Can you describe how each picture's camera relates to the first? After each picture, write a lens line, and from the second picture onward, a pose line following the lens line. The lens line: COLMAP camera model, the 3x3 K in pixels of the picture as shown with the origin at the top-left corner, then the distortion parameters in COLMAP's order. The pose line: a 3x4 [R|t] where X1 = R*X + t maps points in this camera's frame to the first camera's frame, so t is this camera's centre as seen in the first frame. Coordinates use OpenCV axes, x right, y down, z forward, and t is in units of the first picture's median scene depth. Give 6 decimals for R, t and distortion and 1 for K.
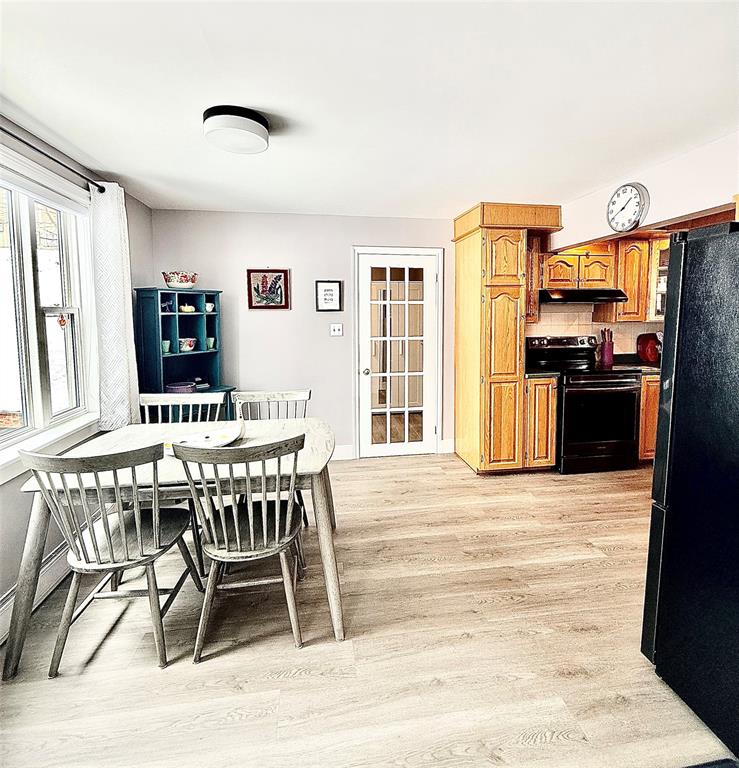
lens RADIAL K [[388.5, 0, 371.4], [0, 388.5, 343.0], [0, 0, 1]] dist [-0.004253, -0.000329]
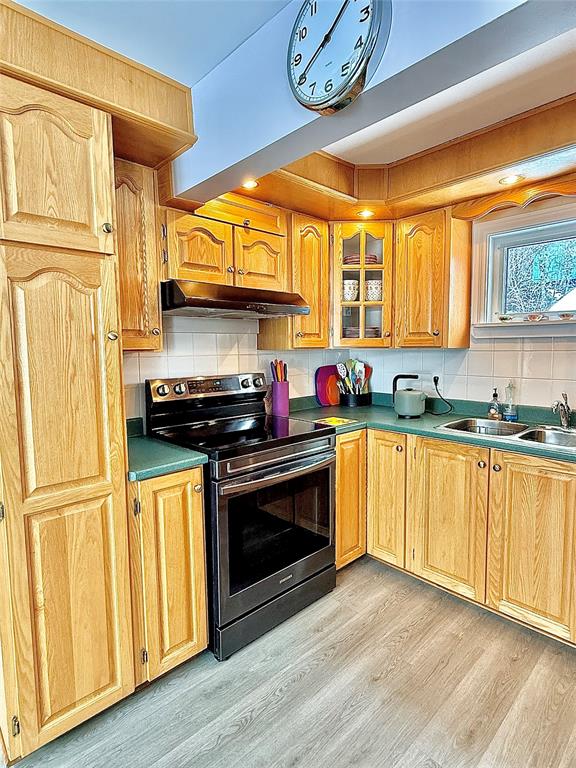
lens RADIAL K [[407.9, 0, 290.1], [0, 407.9, 381.9], [0, 0, 1]] dist [0.002060, -0.001583]
pose [[0.818020, -0.049683, 0.573040, 0.267539], [0.044212, 0.998746, 0.023479, -0.017688], [-0.573489, 0.006128, 0.819191, 0.496484]]
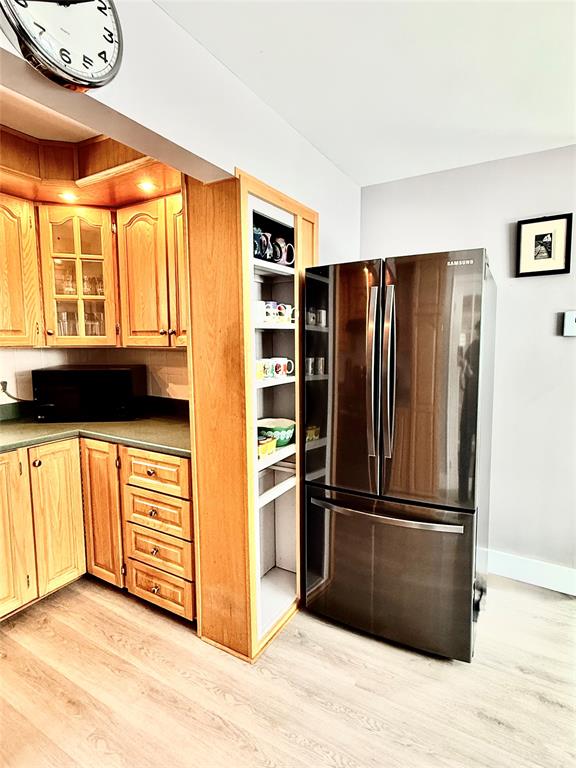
lens RADIAL K [[407.9, 0, 291.2], [0, 407.9, 381.9], [0, 0, 1]] dist [0.002060, -0.001583]
pose [[-0.783777, -0.055648, 0.618545, 0.188815], [0.051656, 0.986685, 0.154223, -0.050793], [-0.618891, 0.152828, -0.770466, 0.852513]]
